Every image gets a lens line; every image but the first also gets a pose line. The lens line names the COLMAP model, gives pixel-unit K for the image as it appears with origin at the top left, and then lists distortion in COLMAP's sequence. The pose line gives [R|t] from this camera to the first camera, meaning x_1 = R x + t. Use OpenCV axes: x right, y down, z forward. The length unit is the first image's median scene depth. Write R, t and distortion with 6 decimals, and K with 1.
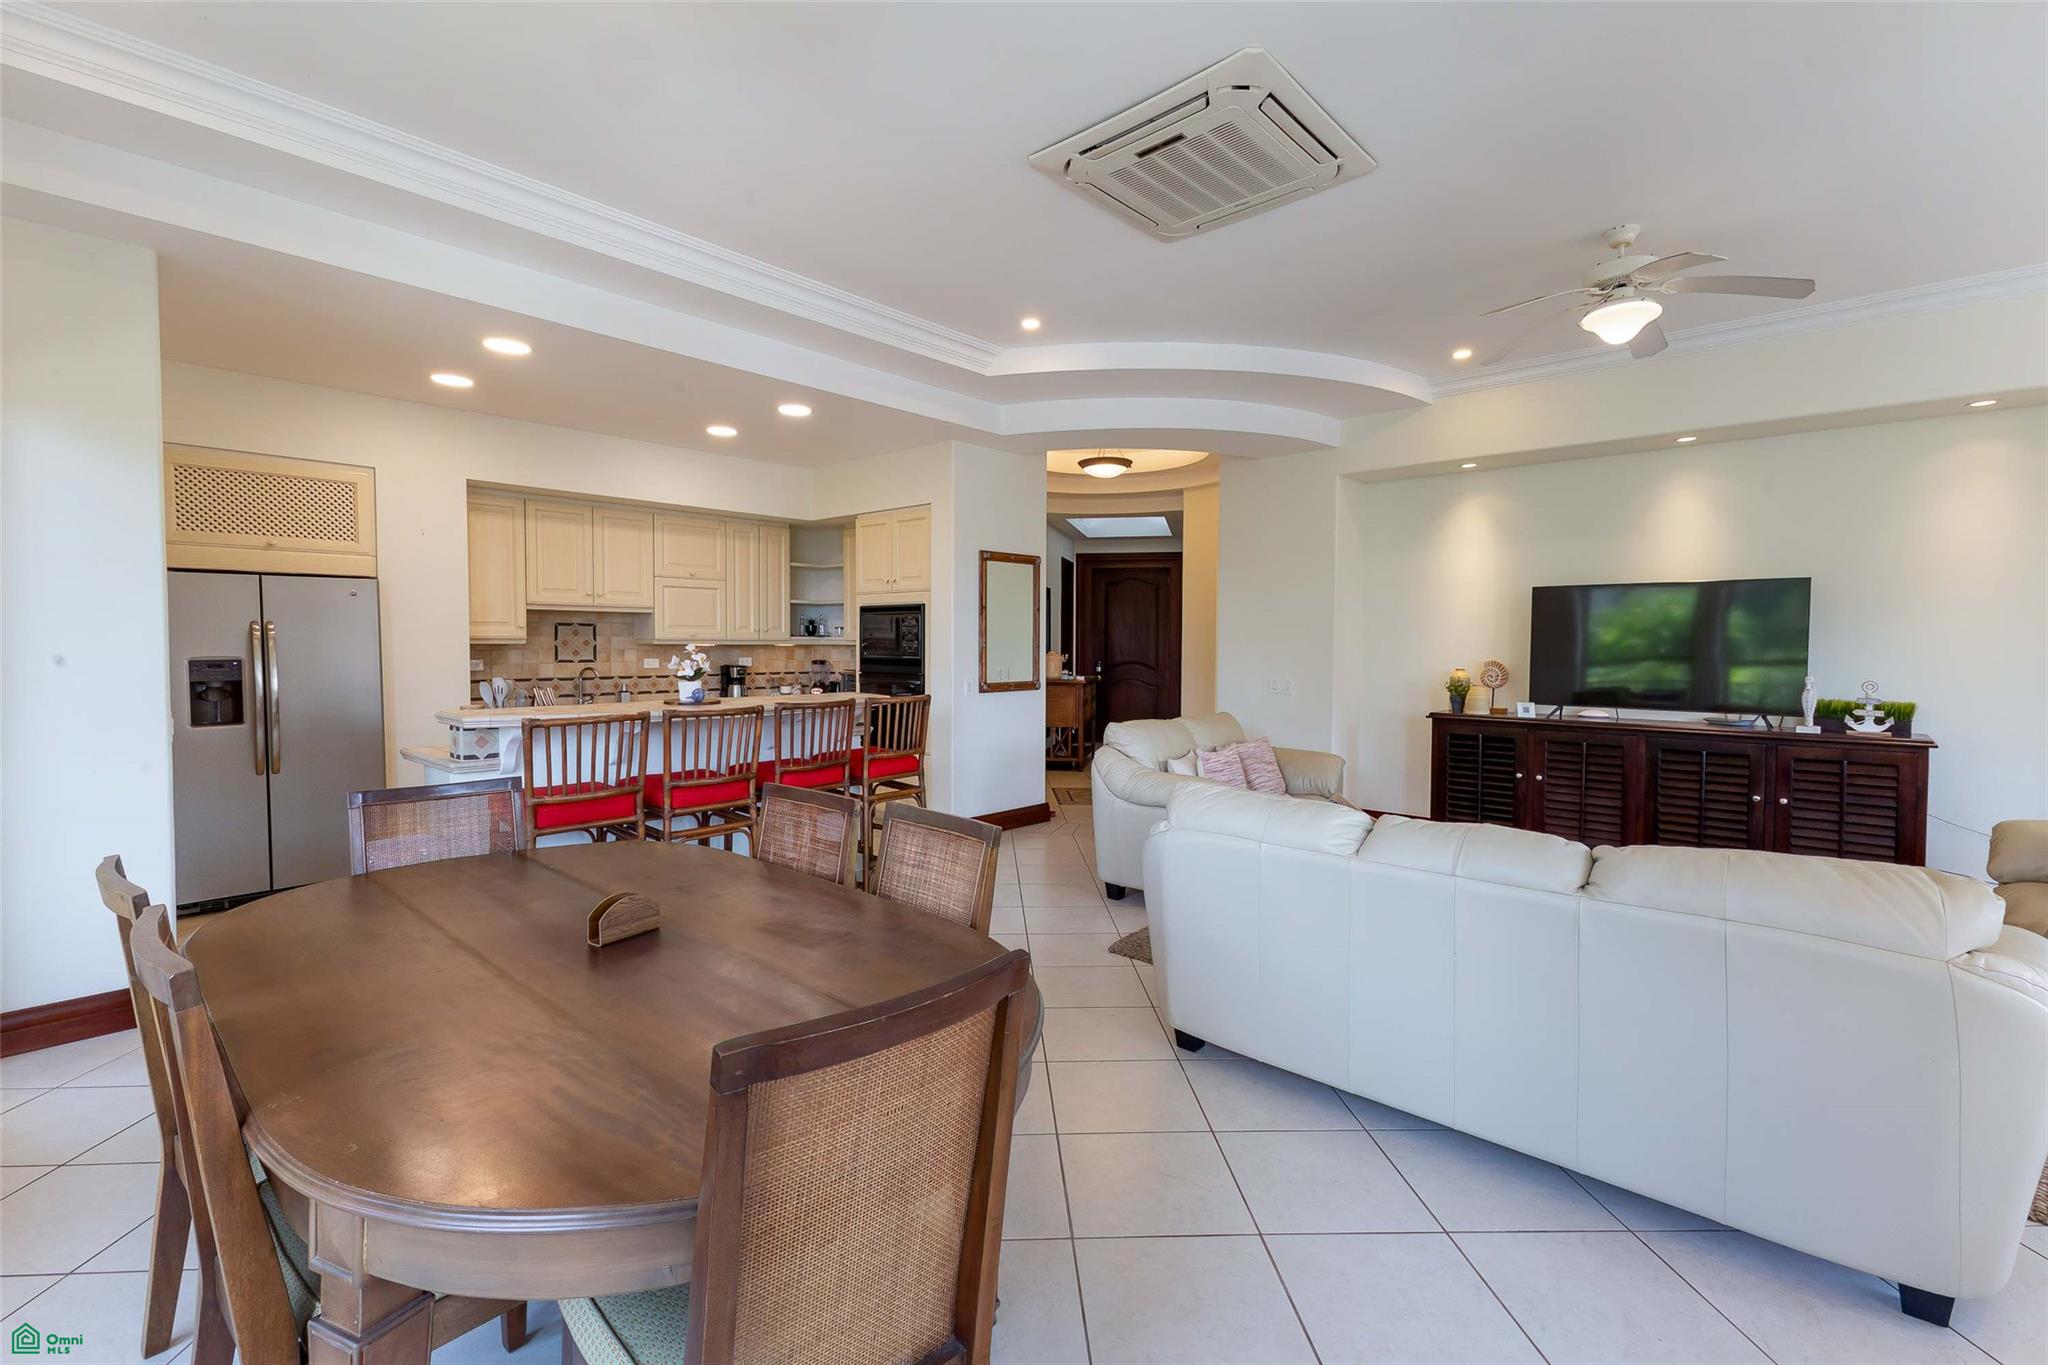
lens RADIAL K [[900.6, 0, 1020.0], [0, 900.6, 674.2], [0, 0, 1]] dist [-0.002610, -0.001612]
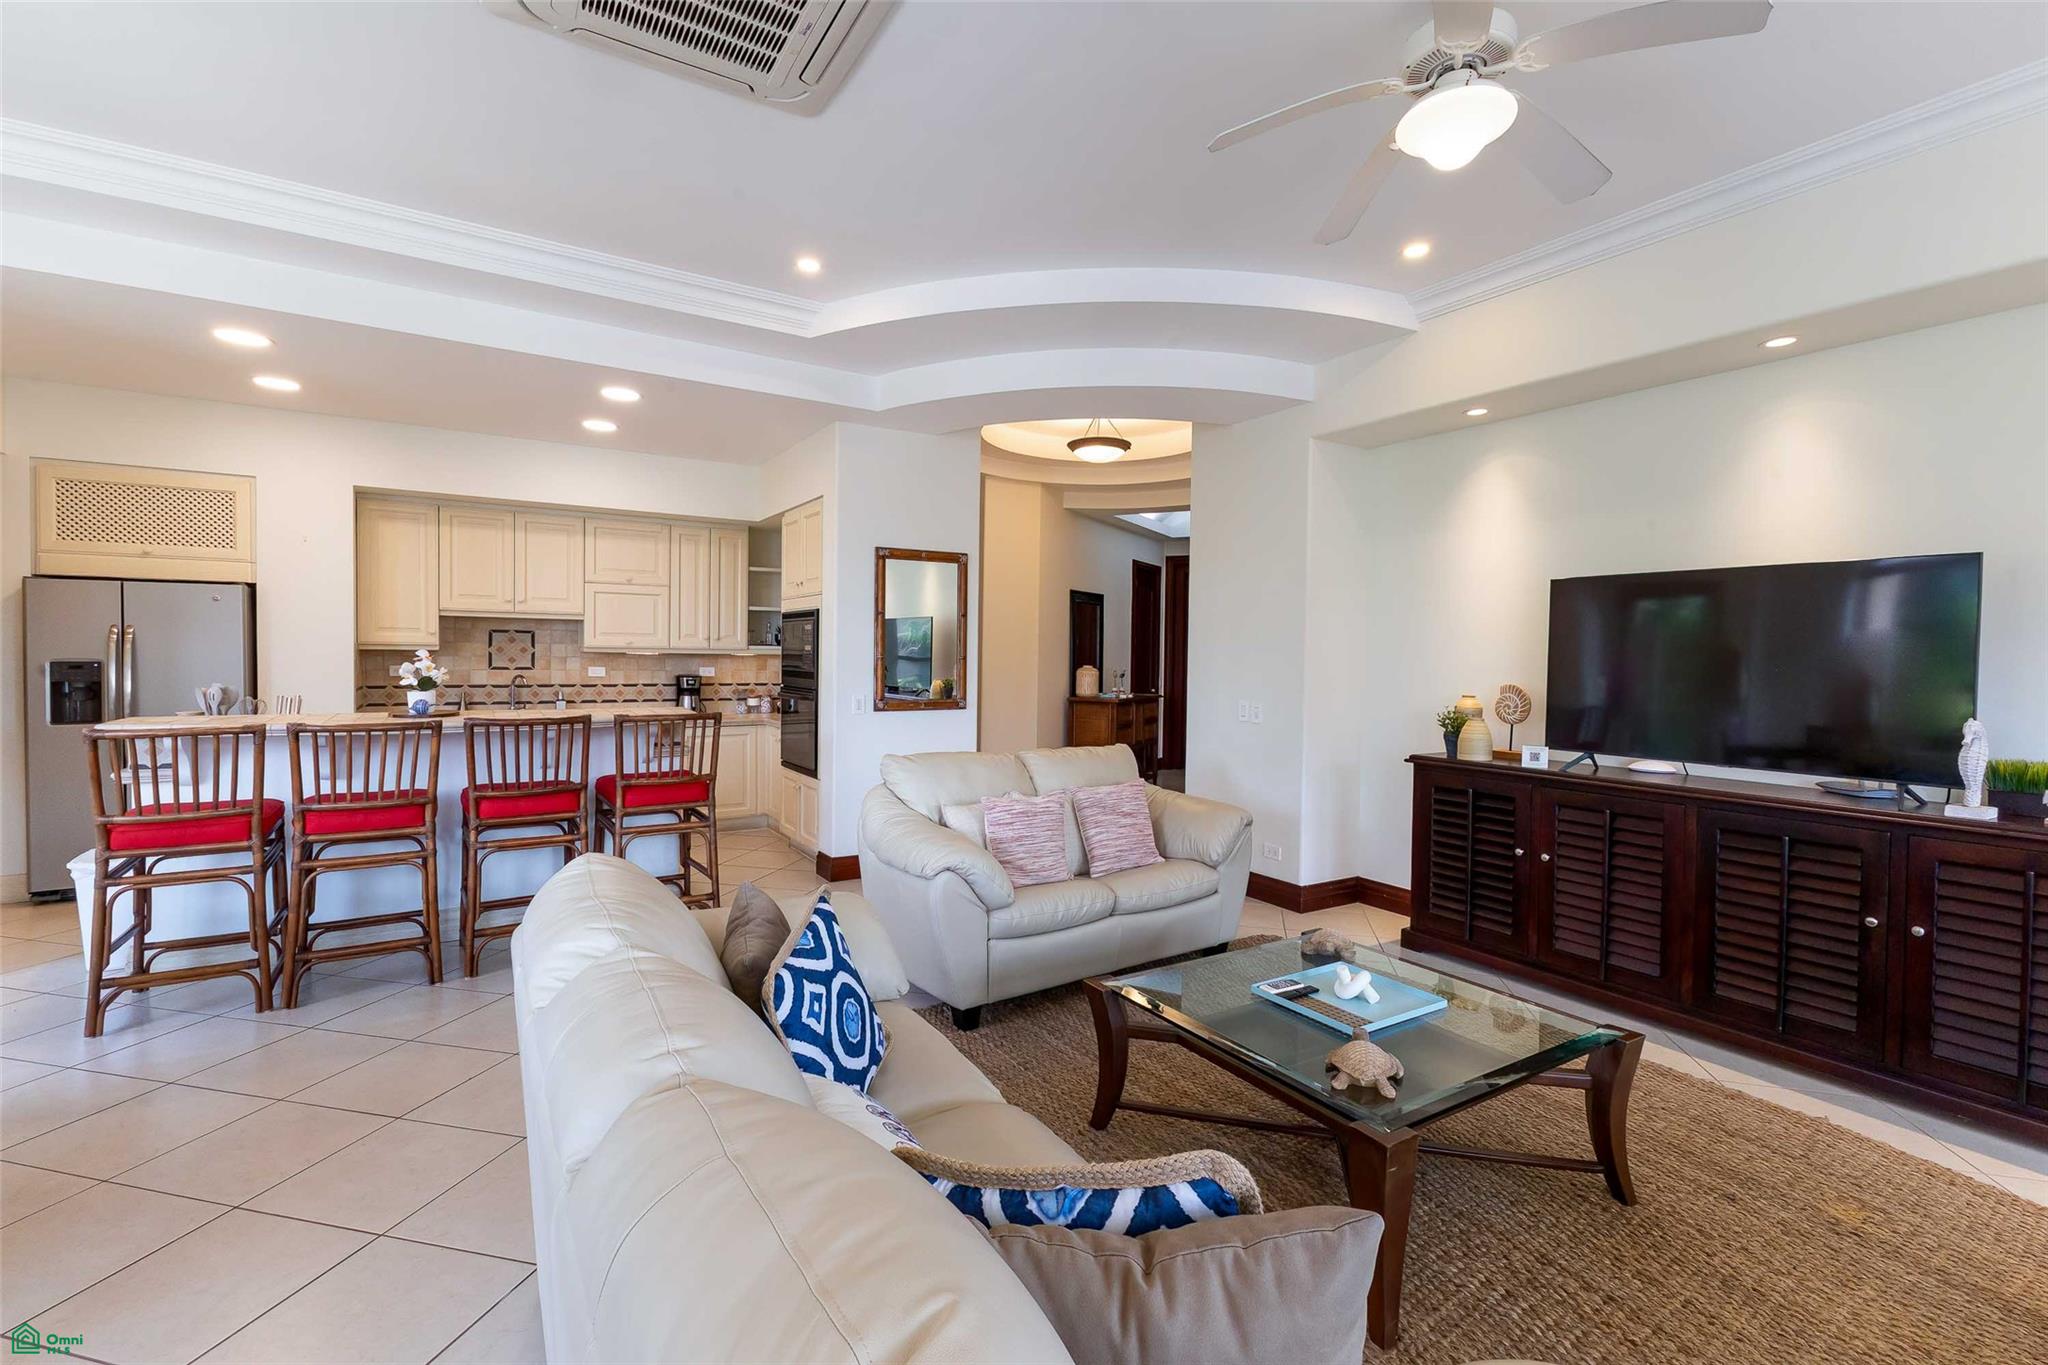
lens RADIAL K [[900.6, 0, 1017.9], [0, 900.6, 678.7], [0, 0, 1]] dist [-0.002610, -0.001612]
pose [[0.963566, 0.016233, -0.266977, 0.351763], [-0.018838, 0.999797, -0.007199, -0.007574], [0.266806, 0.011966, 0.963676, 0.220081]]
